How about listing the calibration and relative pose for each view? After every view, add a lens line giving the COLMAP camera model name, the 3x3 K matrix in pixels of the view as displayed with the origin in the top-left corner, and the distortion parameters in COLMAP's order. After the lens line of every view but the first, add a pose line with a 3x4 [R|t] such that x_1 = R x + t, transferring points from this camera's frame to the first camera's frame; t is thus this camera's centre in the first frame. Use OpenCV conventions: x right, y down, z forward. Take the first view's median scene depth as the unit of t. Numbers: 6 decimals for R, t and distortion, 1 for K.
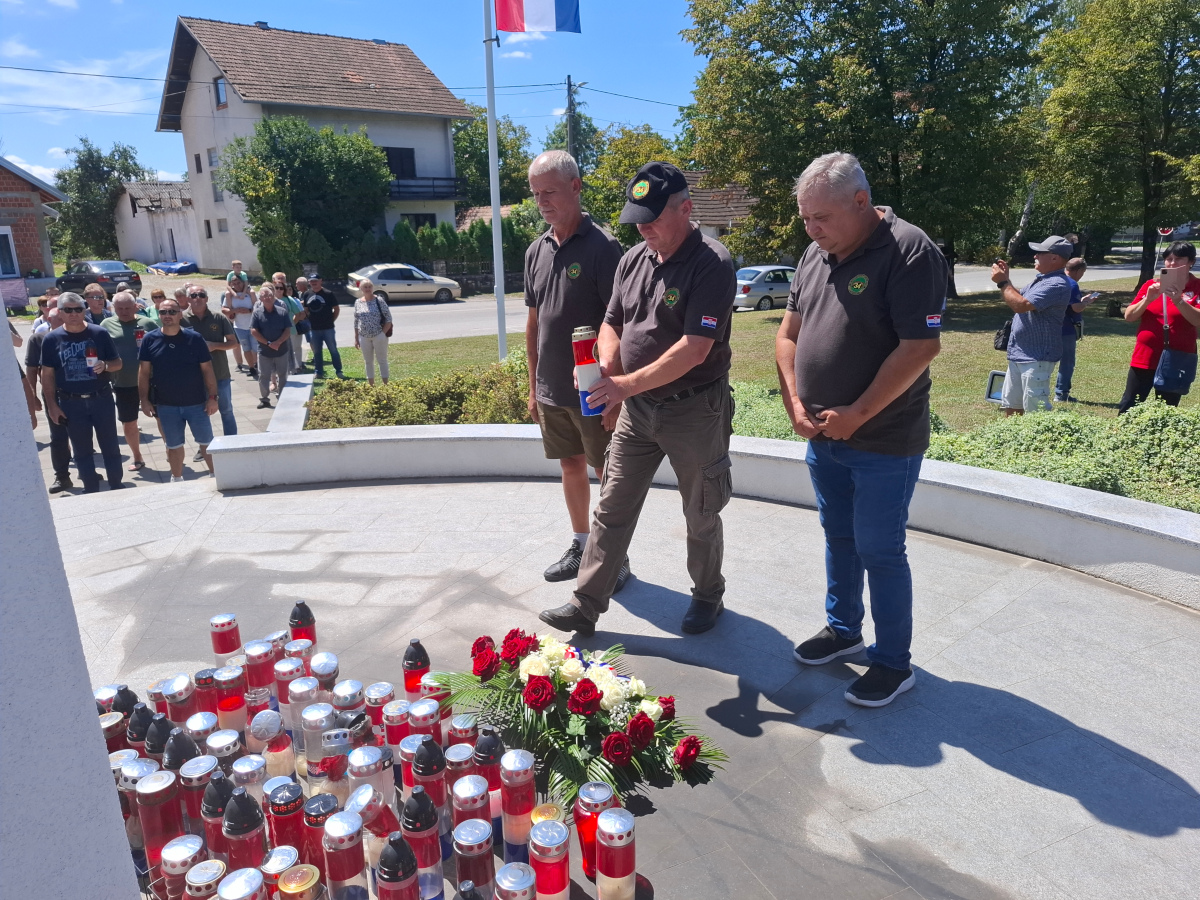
lens RADIAL K [[817.9, 0, 591.4], [0, 817.9, 444.9], [0, 0, 1]] dist [0.042712, -0.046101]
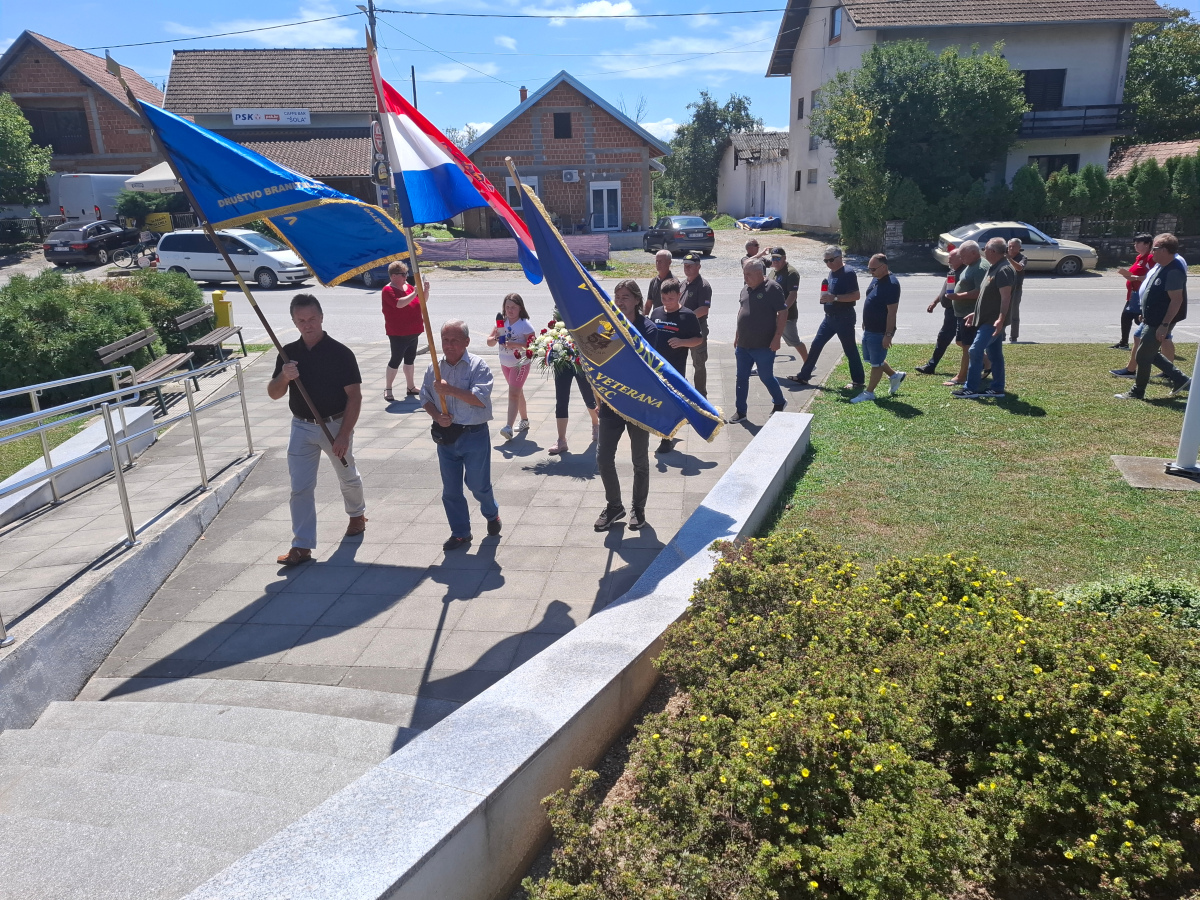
lens RADIAL K [[817.9, 0, 591.4], [0, 817.9, 444.9], [0, 0, 1]] dist [0.042712, -0.046101]
pose [[0.771950, 0.183271, -0.608692, -0.171934], [-0.149102, 0.983028, 0.106886, -0.223961], [0.617950, 0.008247, 0.786174, 0.866590]]
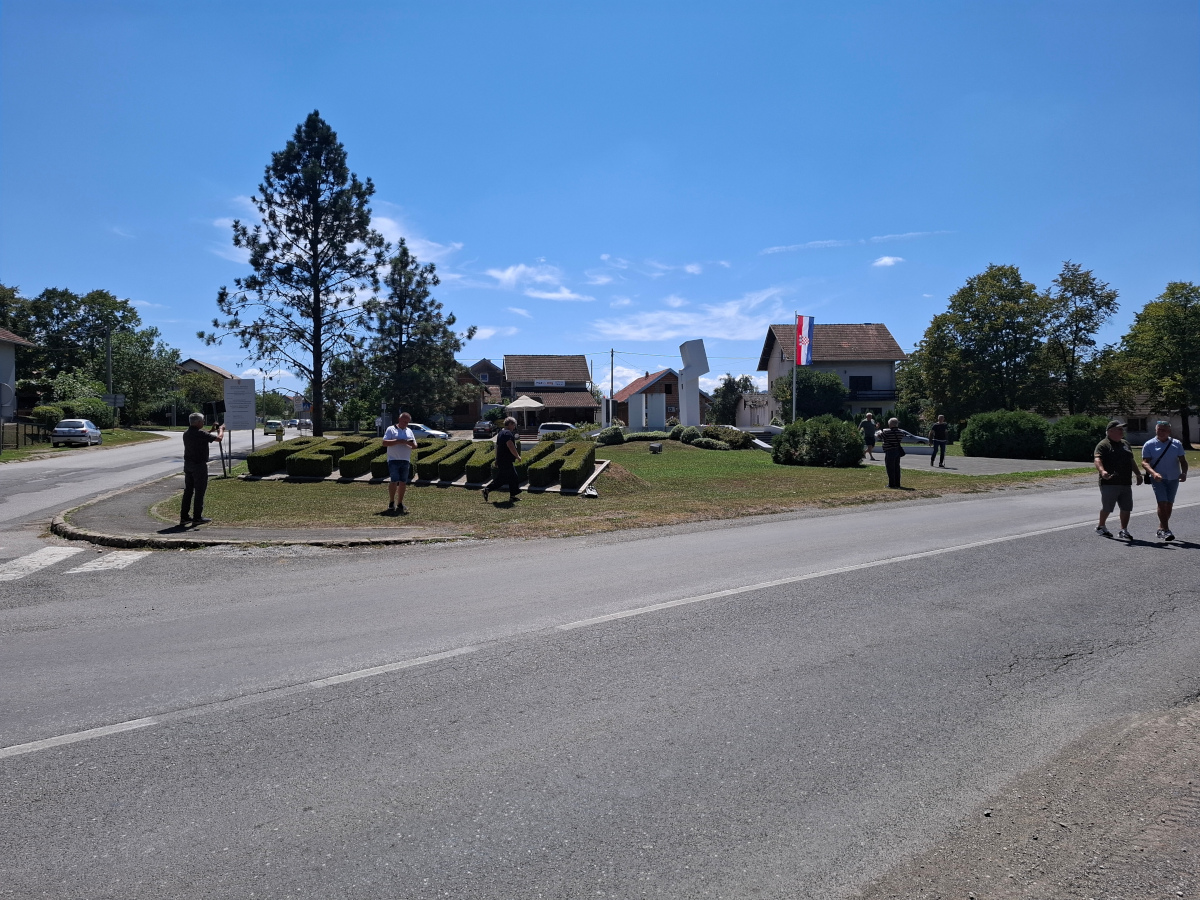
lens RADIAL K [[817.9, 0, 591.4], [0, 817.9, 444.9], [0, 0, 1]] dist [0.042712, -0.046101]
pose [[0.753091, 0.033162, -0.657080, 3.508122], [-0.185604, 0.968872, -0.163826, 1.474321], [0.631193, 0.245333, 0.735804, -4.973828]]
